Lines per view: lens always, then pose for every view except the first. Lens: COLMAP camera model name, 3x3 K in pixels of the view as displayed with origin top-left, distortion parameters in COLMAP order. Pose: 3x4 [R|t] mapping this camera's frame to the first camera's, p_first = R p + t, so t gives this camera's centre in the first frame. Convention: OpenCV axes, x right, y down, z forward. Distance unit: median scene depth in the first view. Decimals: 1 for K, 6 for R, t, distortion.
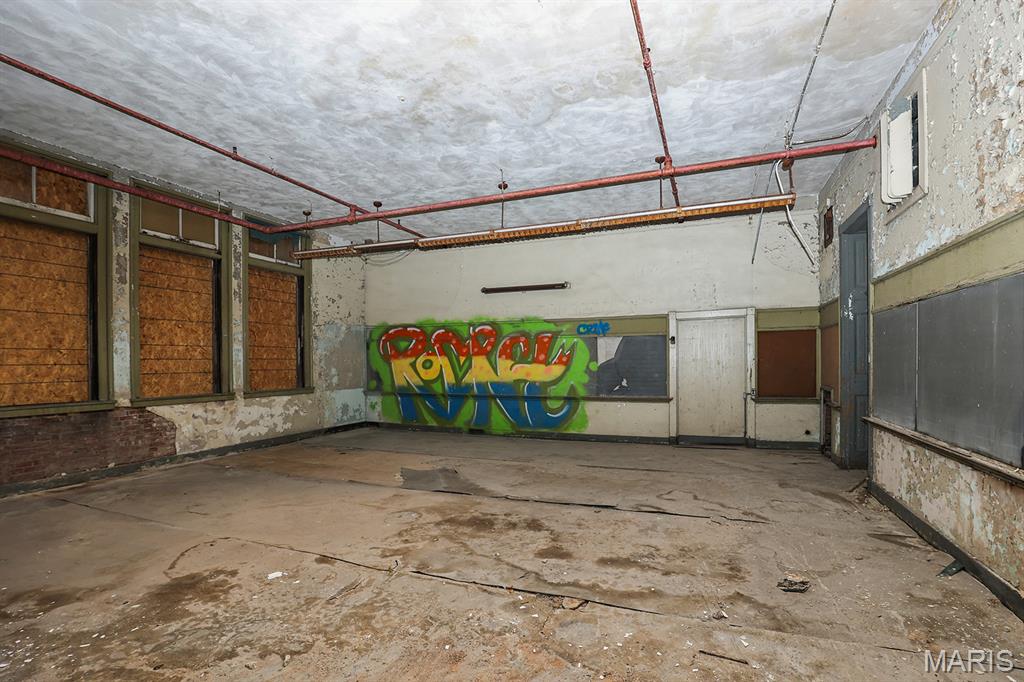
lens RADIAL K [[476.7, 0, 528.9], [0, 476.7, 361.5], [0, 0, 1]] dist [-0.008474, 0.001596]
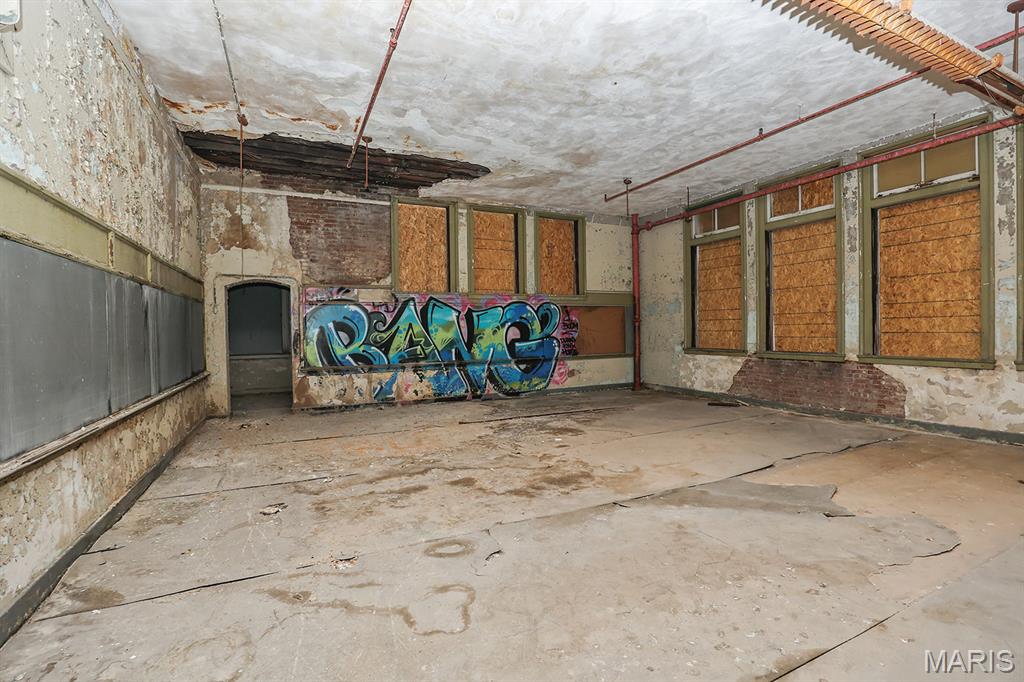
lens RADIAL K [[476.7, 0, 517.2], [0, 476.7, 338.0], [0, 0, 1]] dist [-0.008474, 0.001596]
pose [[-0.688725, 0.030246, -0.724392, 0.606024], [0.020677, 0.999542, 0.022076, -0.001511], [0.724728, 0.000226, -0.689035, 1.398549]]
